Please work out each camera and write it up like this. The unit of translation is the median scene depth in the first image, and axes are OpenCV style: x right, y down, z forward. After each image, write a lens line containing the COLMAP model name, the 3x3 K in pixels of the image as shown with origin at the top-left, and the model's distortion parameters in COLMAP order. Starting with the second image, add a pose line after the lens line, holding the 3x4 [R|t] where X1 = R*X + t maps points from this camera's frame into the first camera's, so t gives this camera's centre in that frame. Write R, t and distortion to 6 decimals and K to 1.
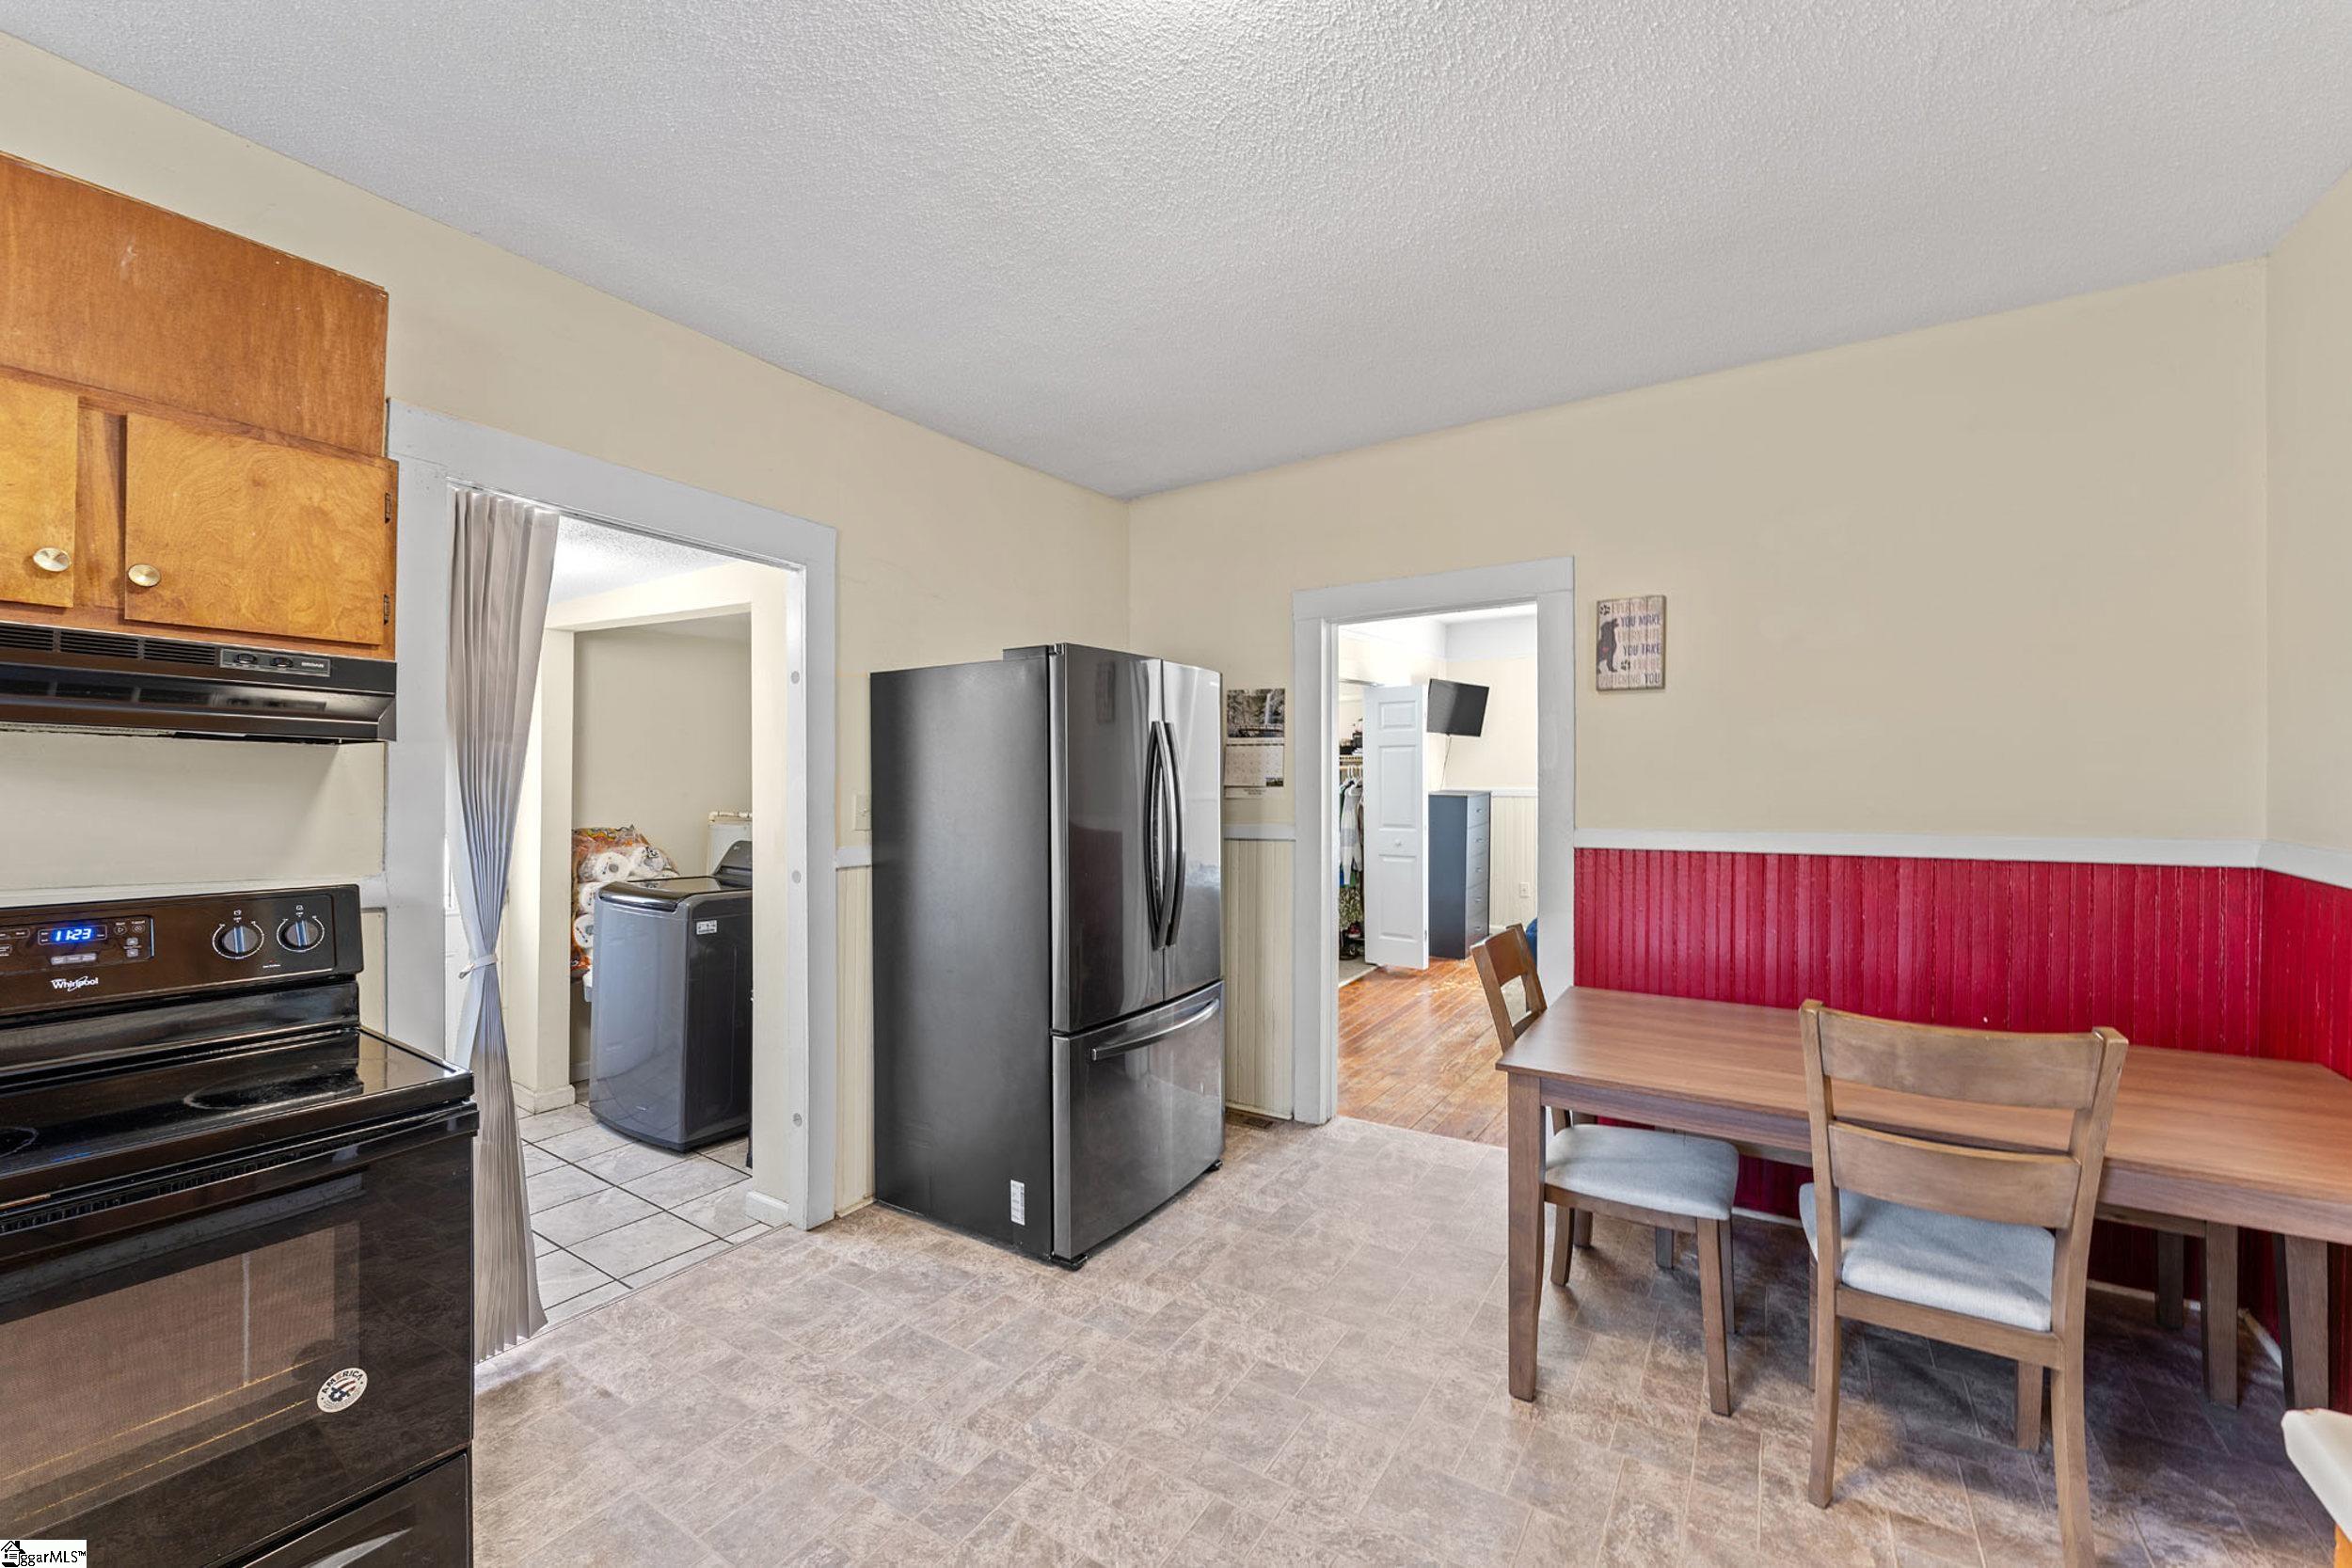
lens RADIAL K [[955.5, 0, 1168.0], [0, 955.5, 784.2], [0, 0, 1]] dist [-0.000491, -0.000245]
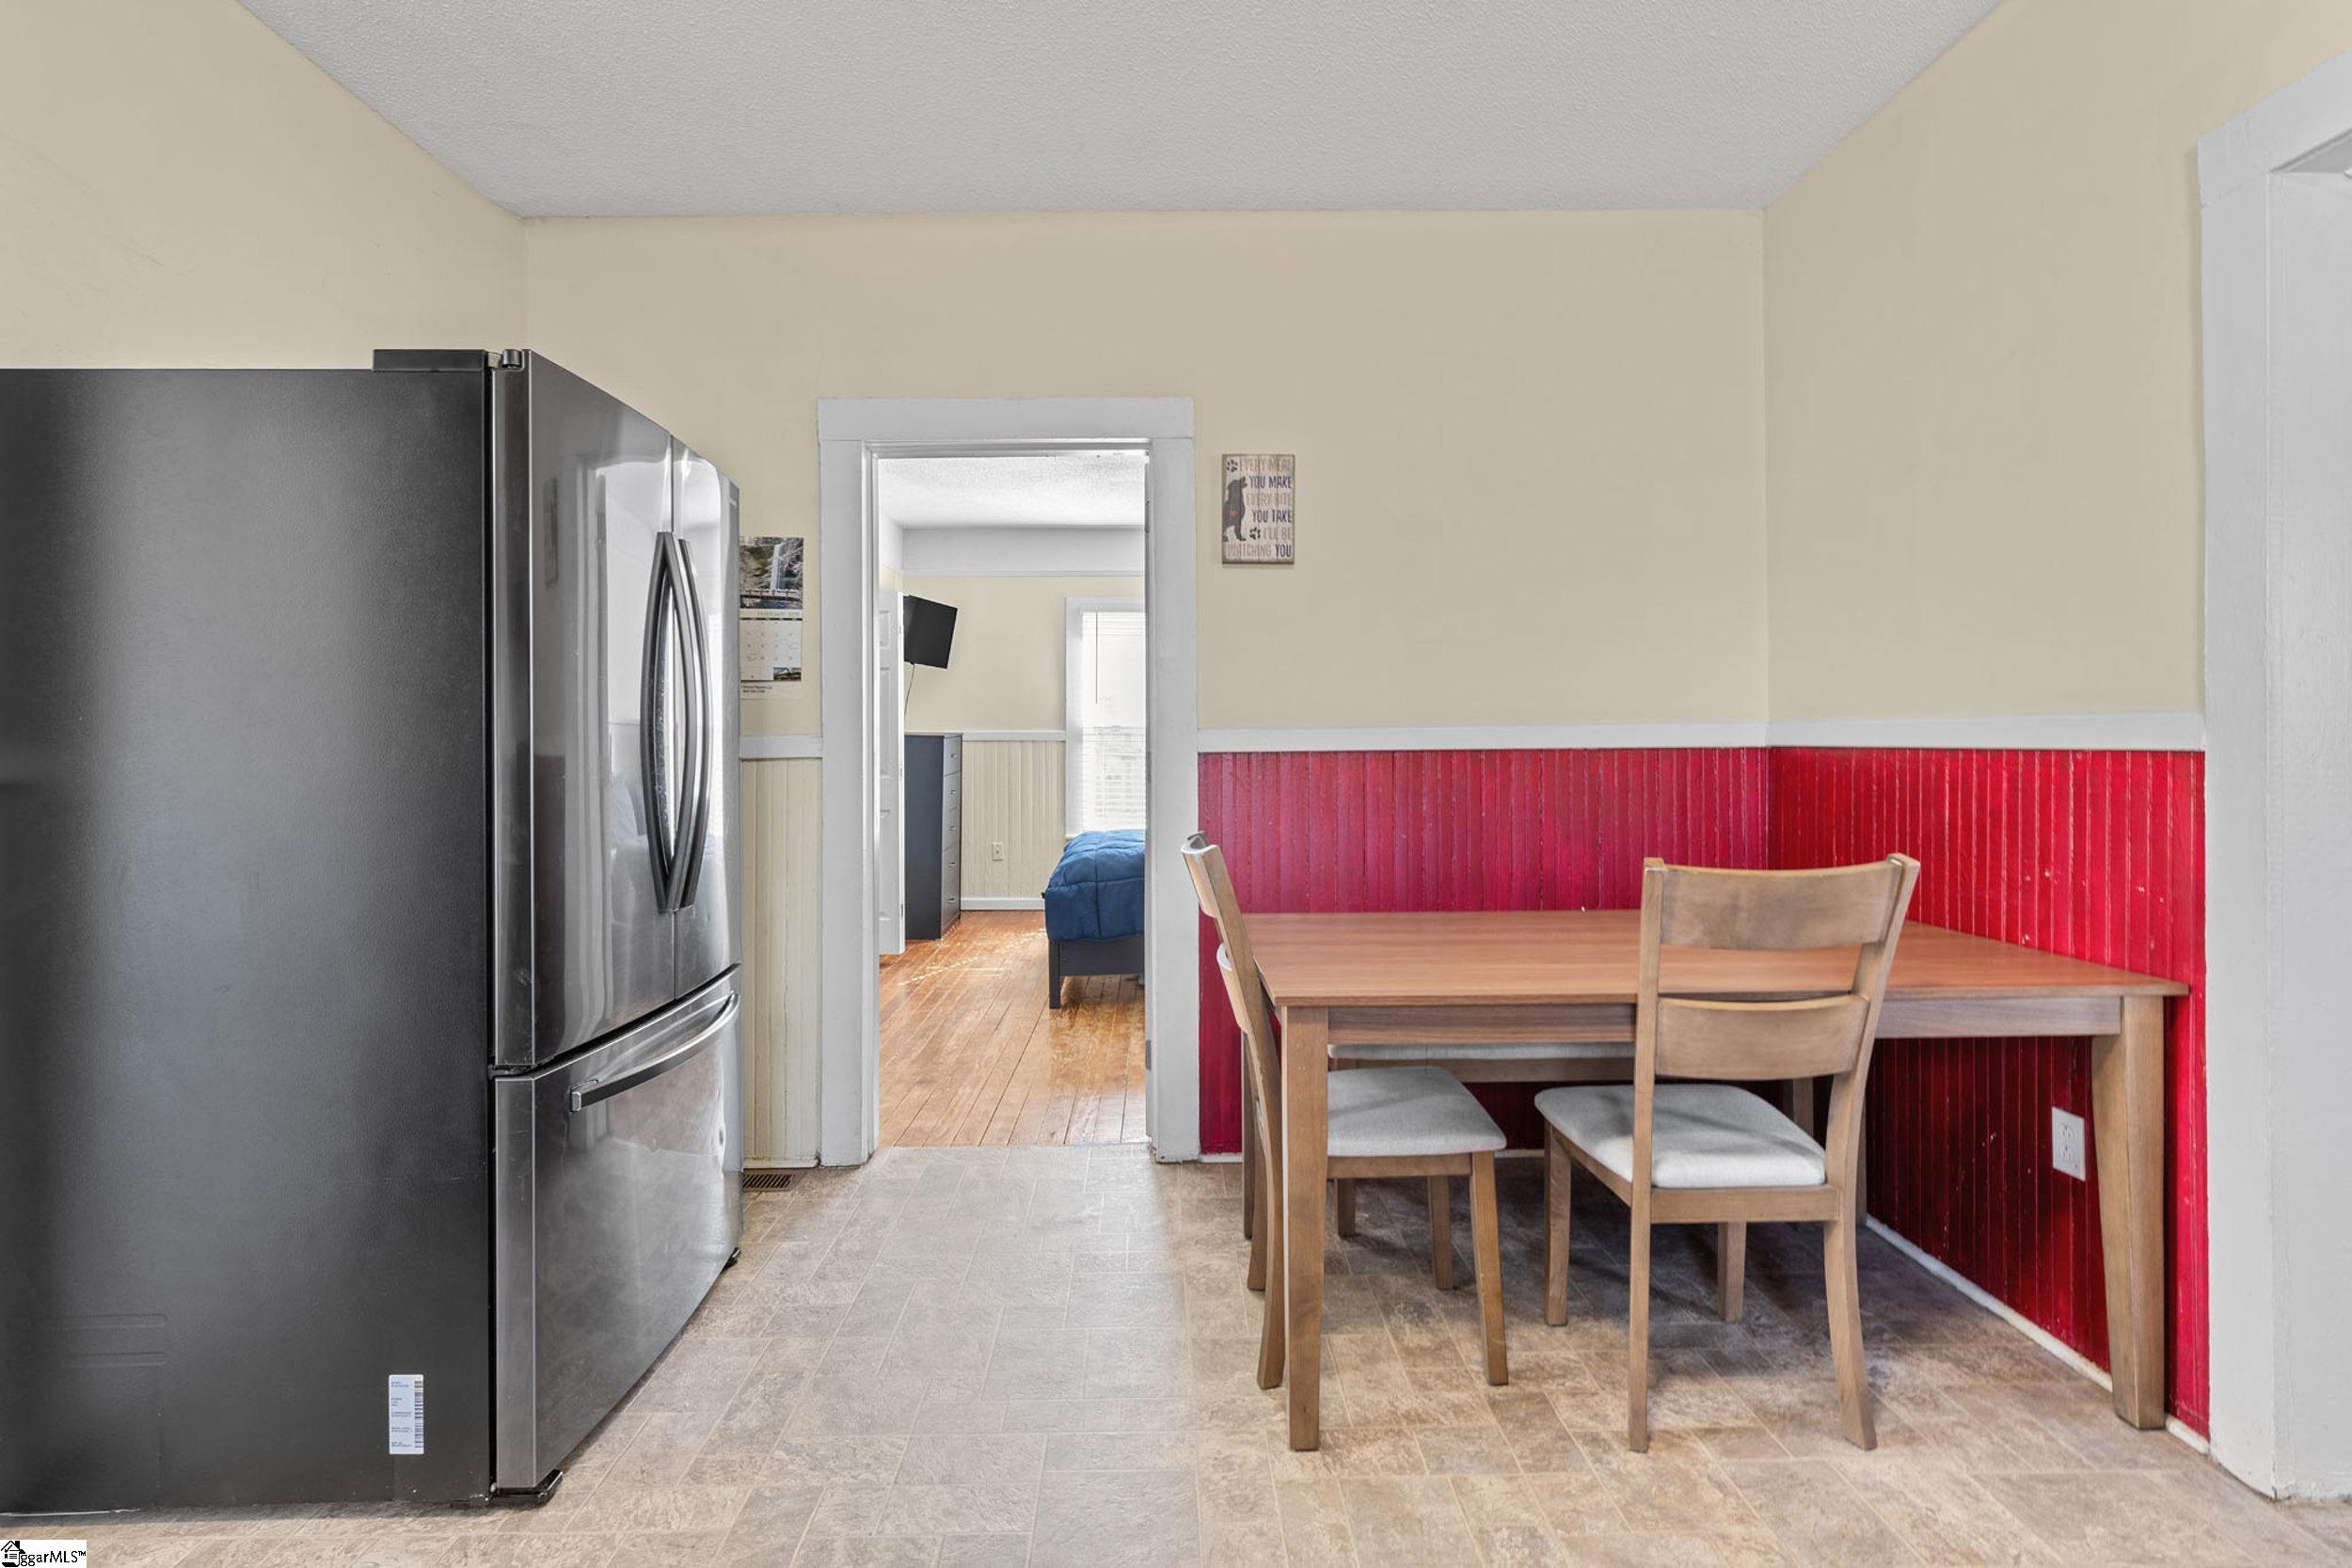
lens RADIAL K [[1130.9, 0, 1183.8], [0, 1130.9, 739.5], [0, 0, 1]] dist [-0.002772, 0.000284]
pose [[0.826653, 0.003443, 0.562701, -0.159077], [0.006512, 0.999856, -0.015685, 0.086486], [-0.562674, 0.016630, 0.826512, 0.257719]]
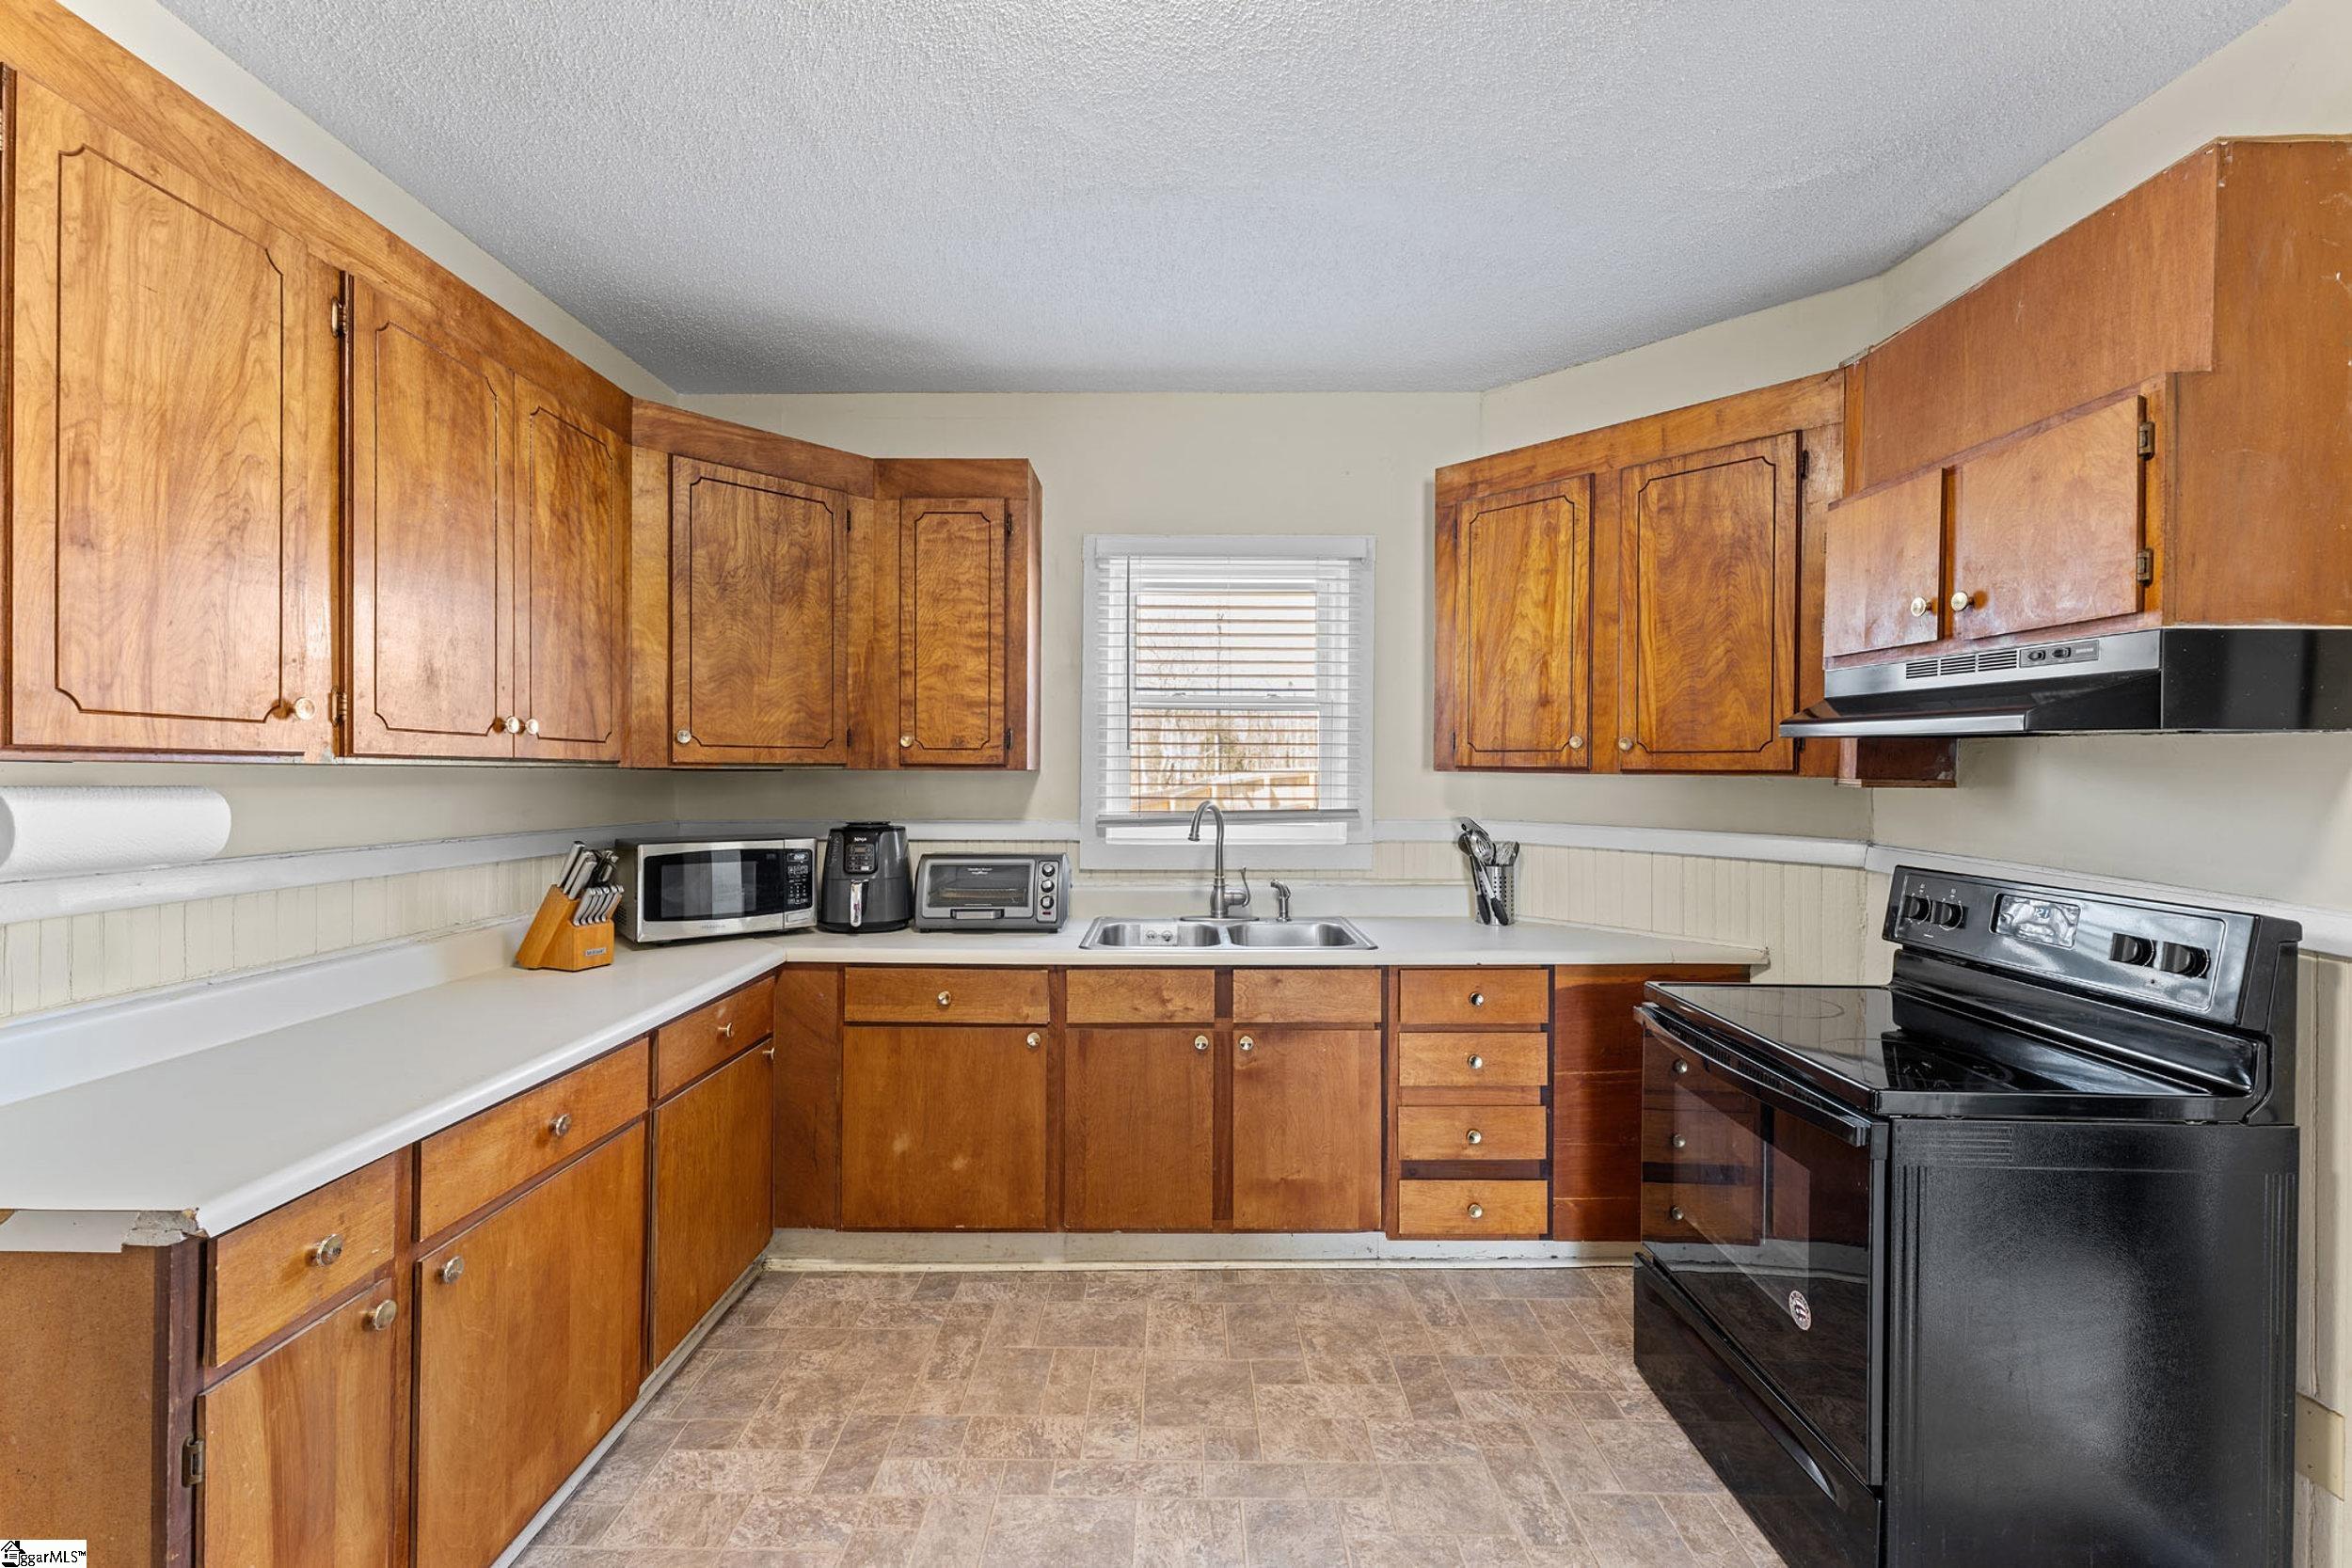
lens RADIAL K [[955.5, 0, 1176.2], [0, 955.5, 780.5], [0, 0, 1]] dist [-0.000491, -0.000245]
pose [[-0.839419, -0.001692, -0.543483, 0.193739], [-0.005875, 0.999965, 0.005961, -0.004232], [0.543453, 0.008196, -0.839399, 1.642383]]
